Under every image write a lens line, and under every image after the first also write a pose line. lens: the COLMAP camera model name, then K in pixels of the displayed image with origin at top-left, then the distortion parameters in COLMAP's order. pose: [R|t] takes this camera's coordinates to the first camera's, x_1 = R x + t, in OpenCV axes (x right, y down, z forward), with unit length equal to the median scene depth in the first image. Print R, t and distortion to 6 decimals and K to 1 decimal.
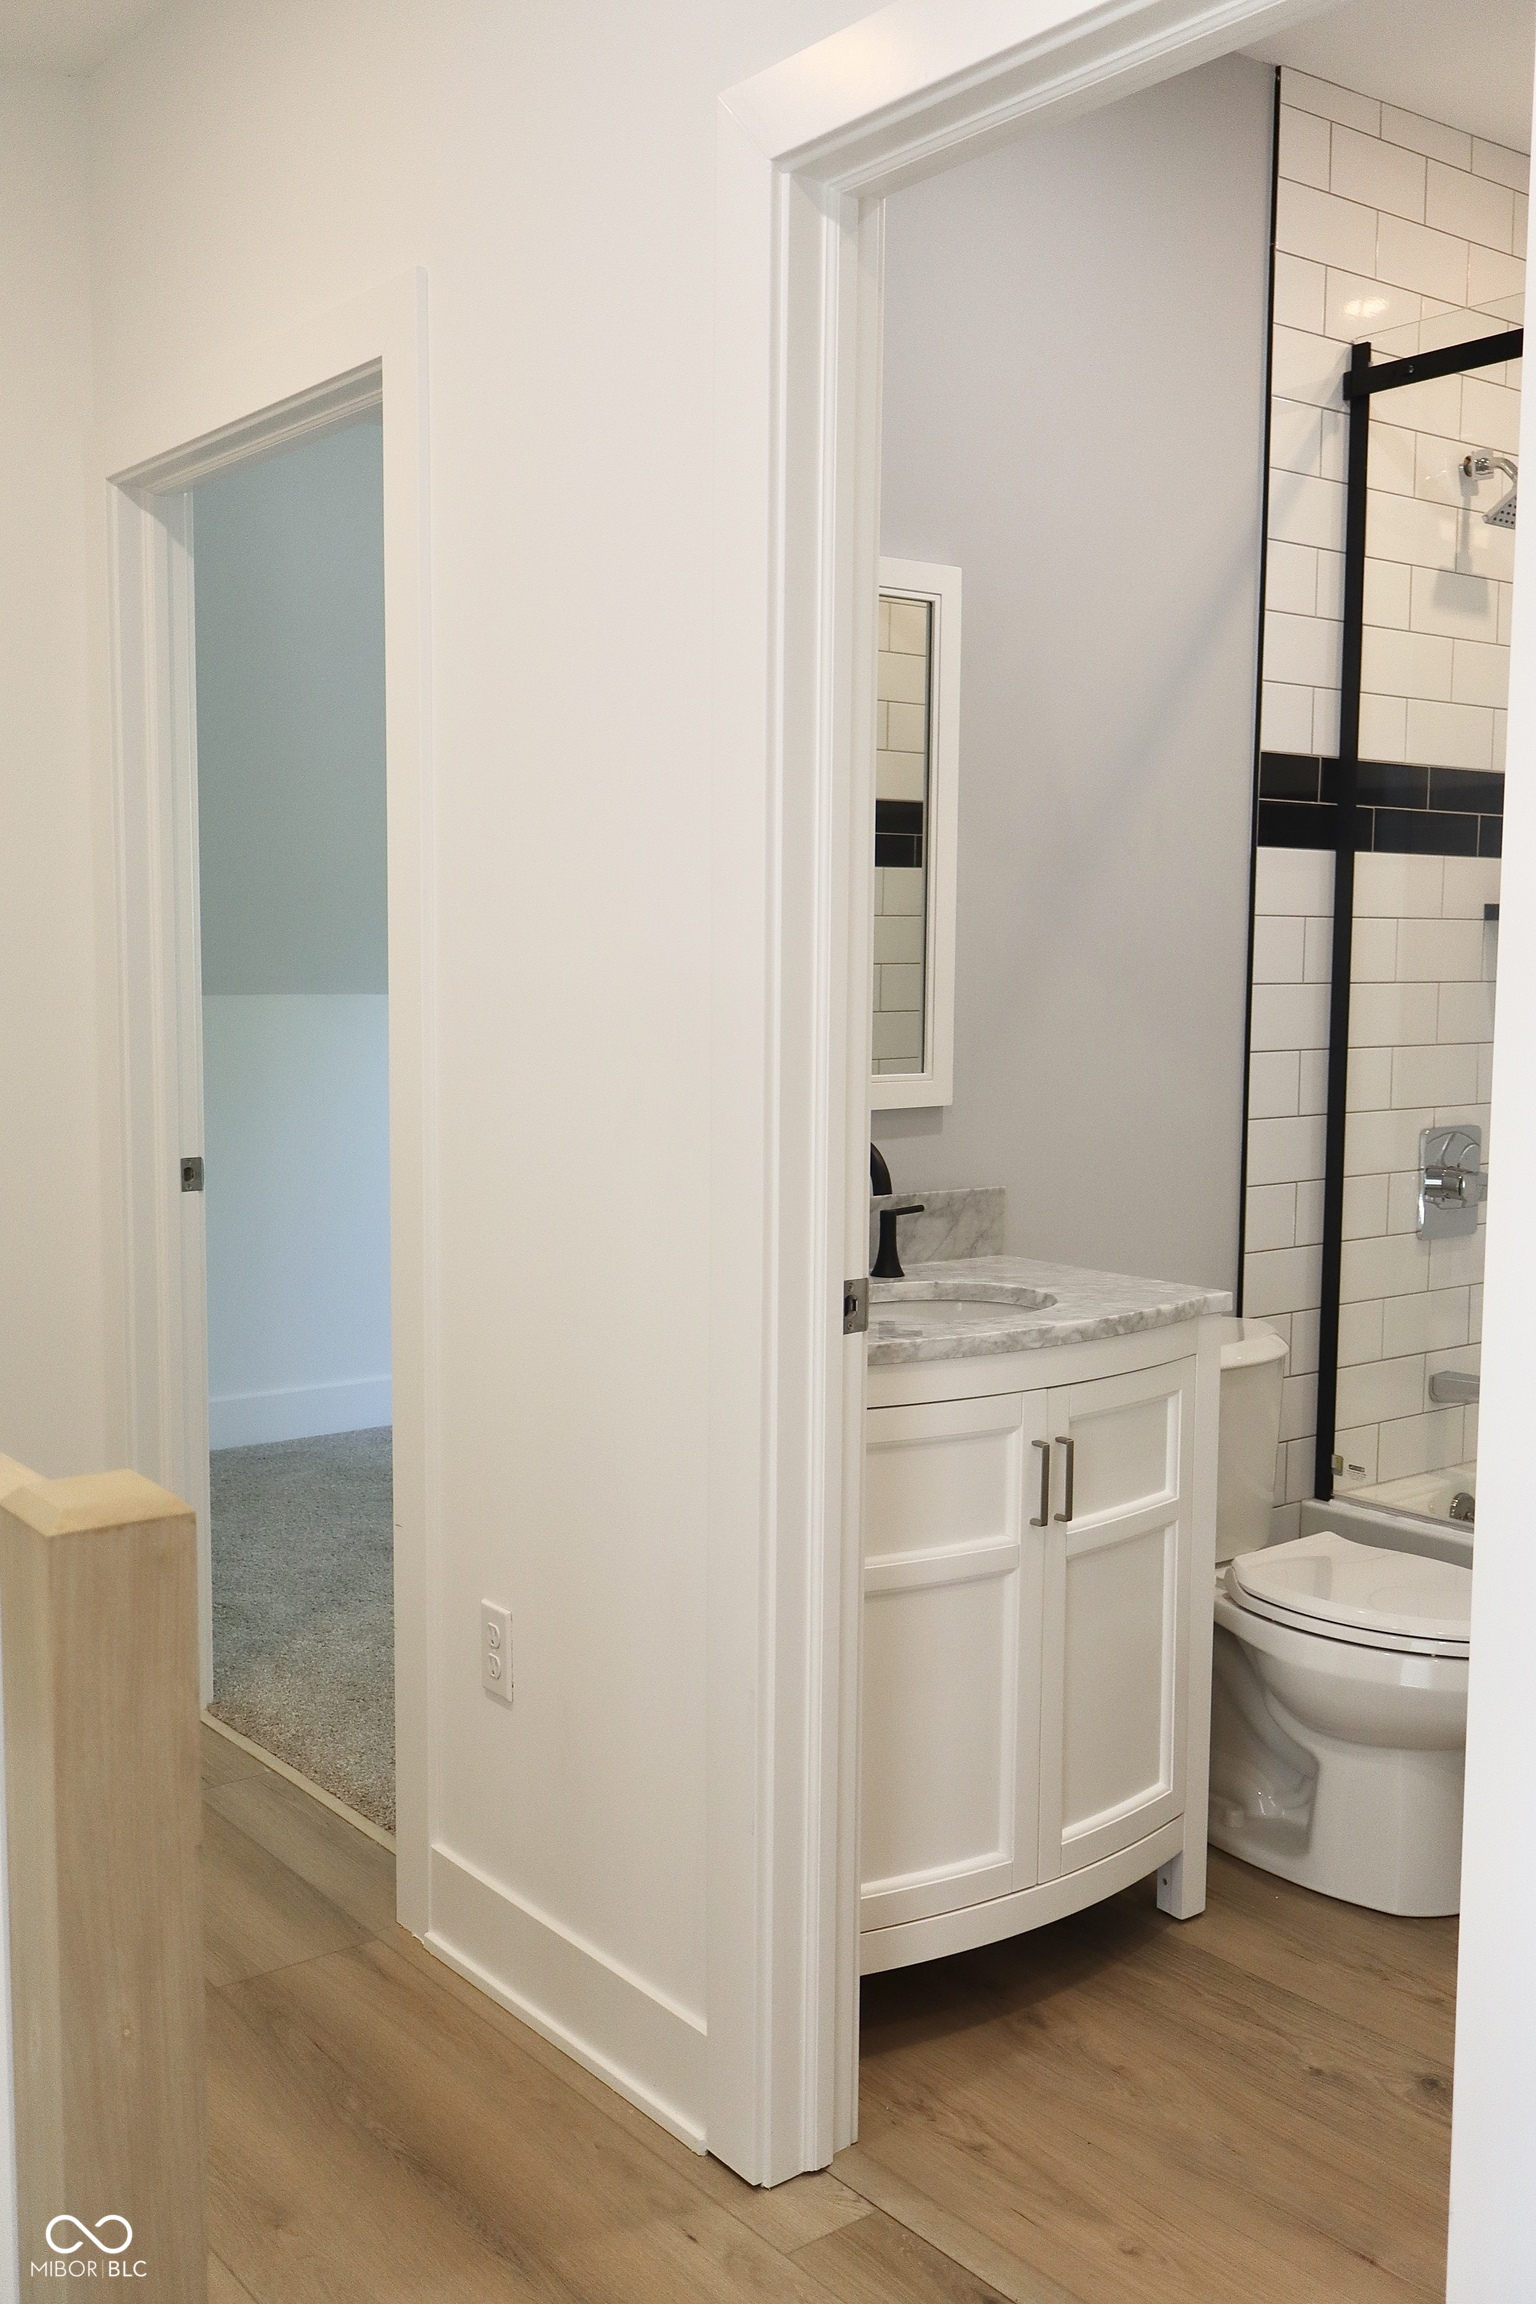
lens RADIAL K [[2185.8, 0, 768.0], [0, 2185.8, 1152.0], [0, 0, 1]] dist [0.018243, -0.001286]
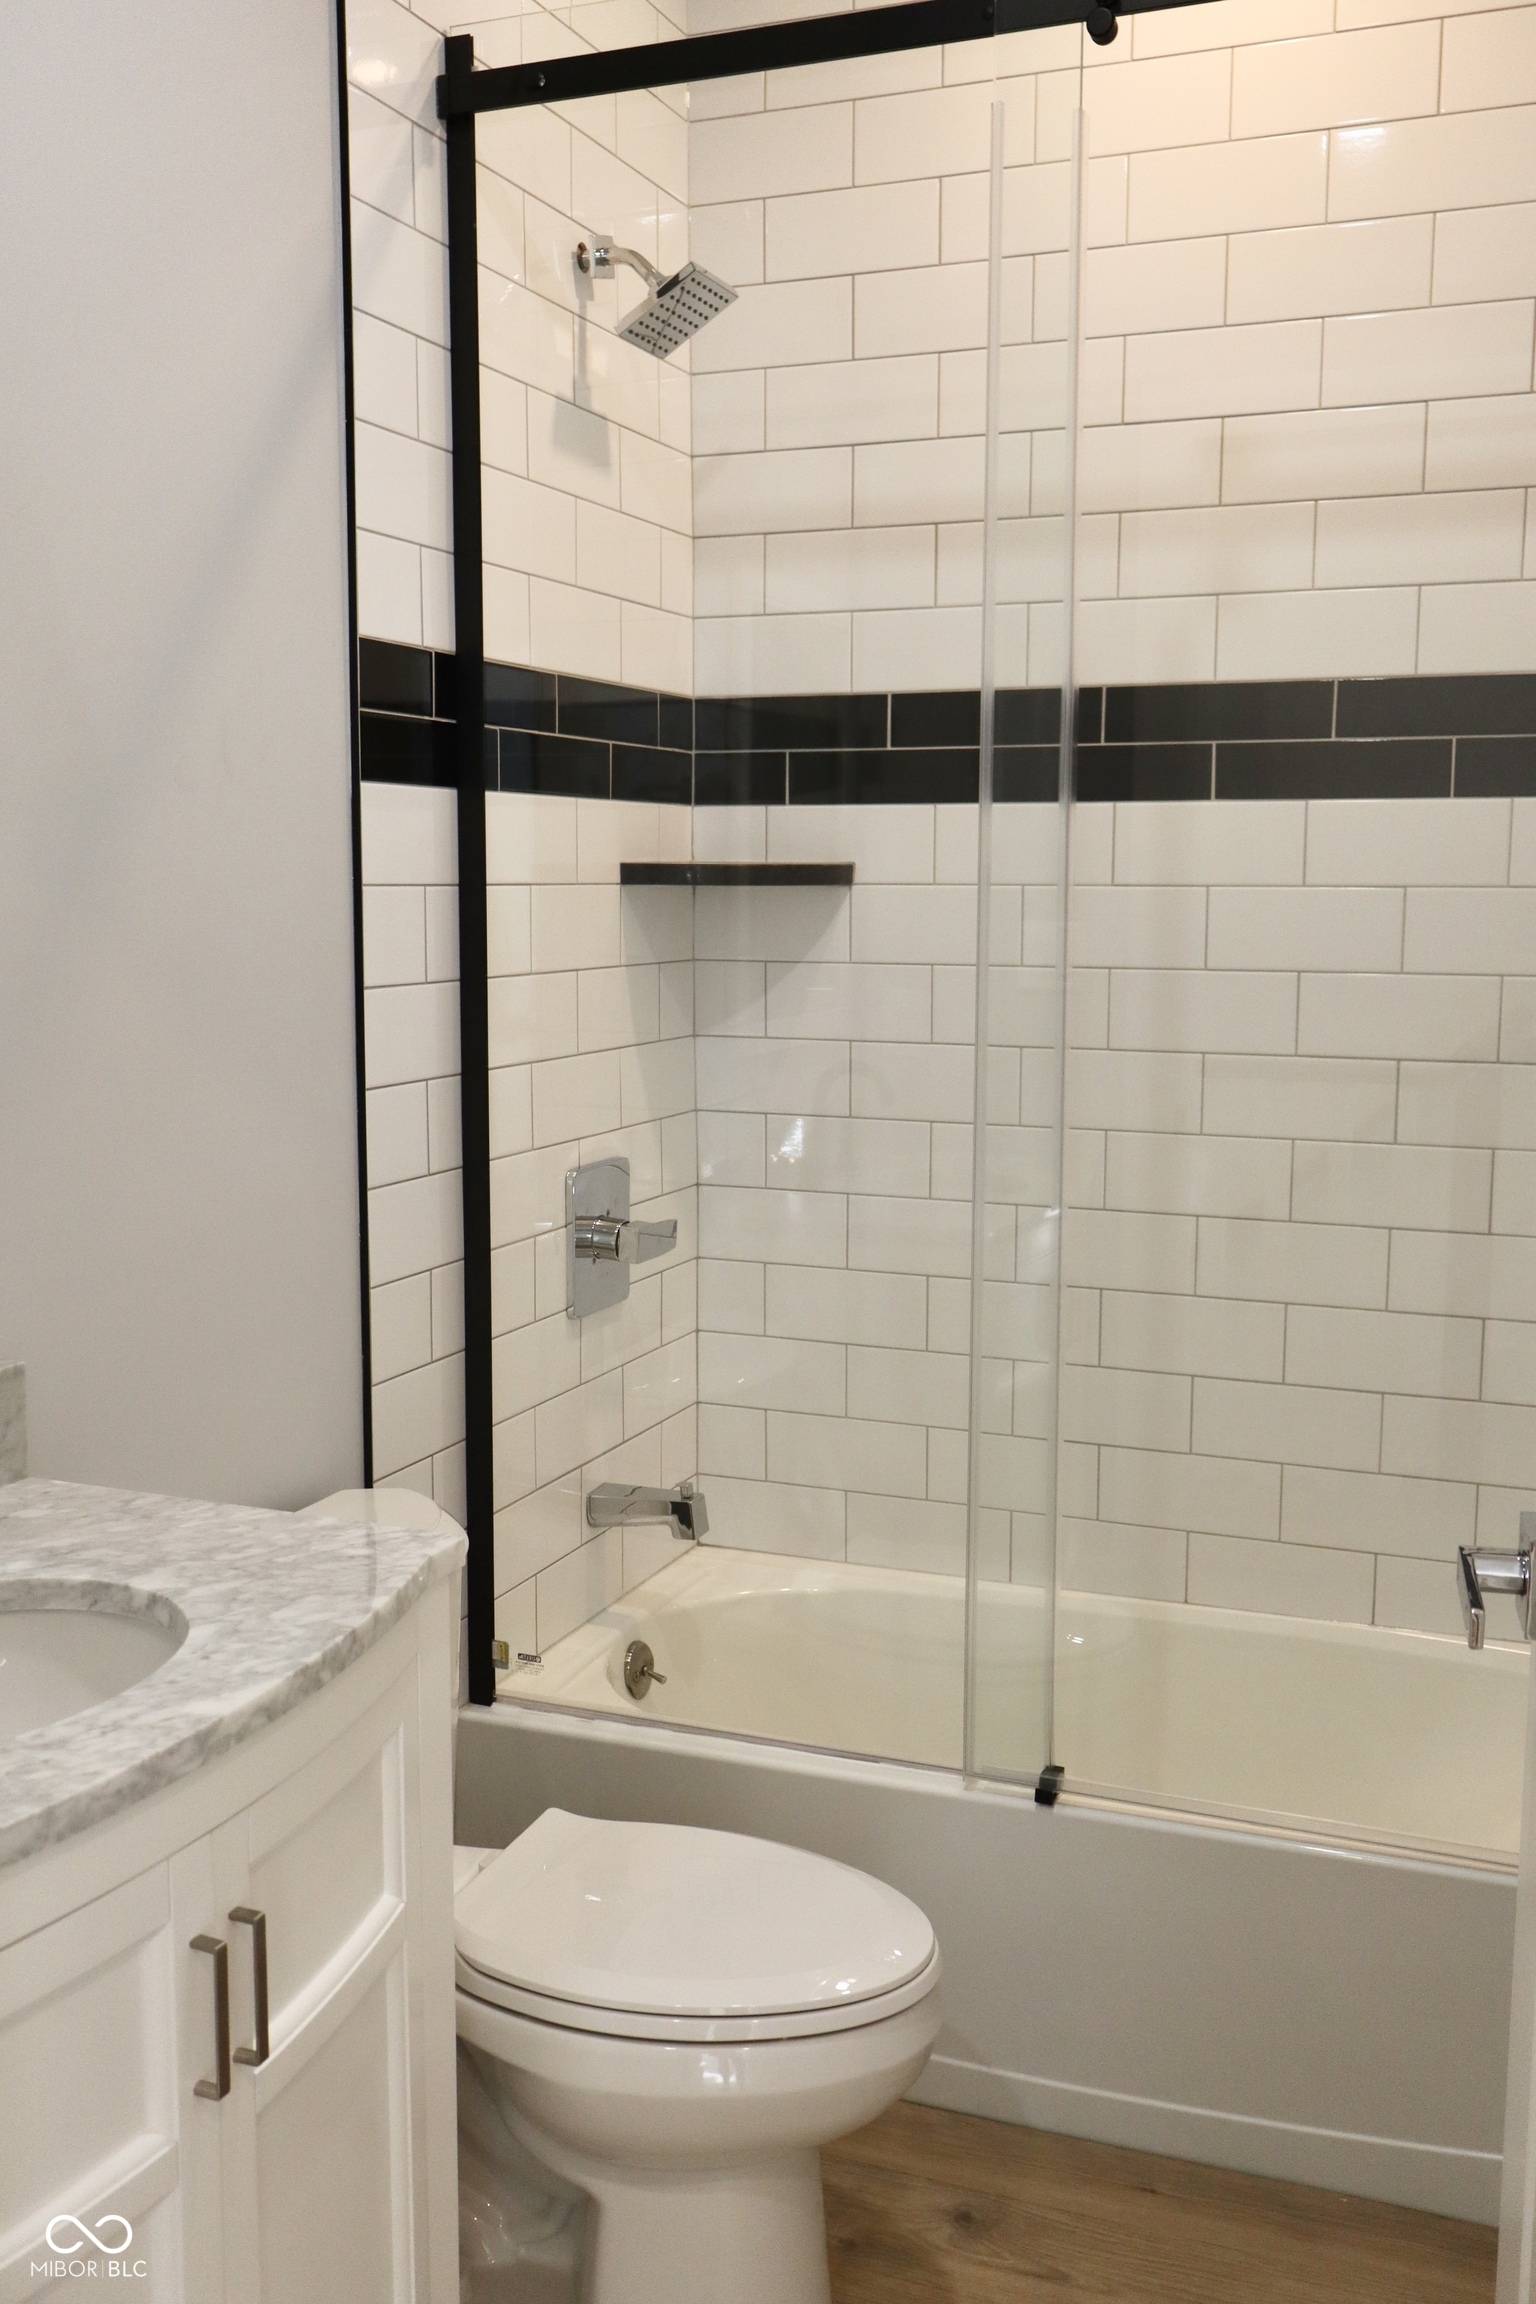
lens RADIAL K [[2115.7, 0, 768.0], [0, 2115.7, 1152.0], [0, 0, 1]] dist [0.014458, 0.005117]
pose [[0.861257, -0.069149, 0.503444, -0.001255], [0.047136, 0.997298, 0.056343, -0.057126], [-0.505979, -0.024796, 0.862189, 0.375266]]
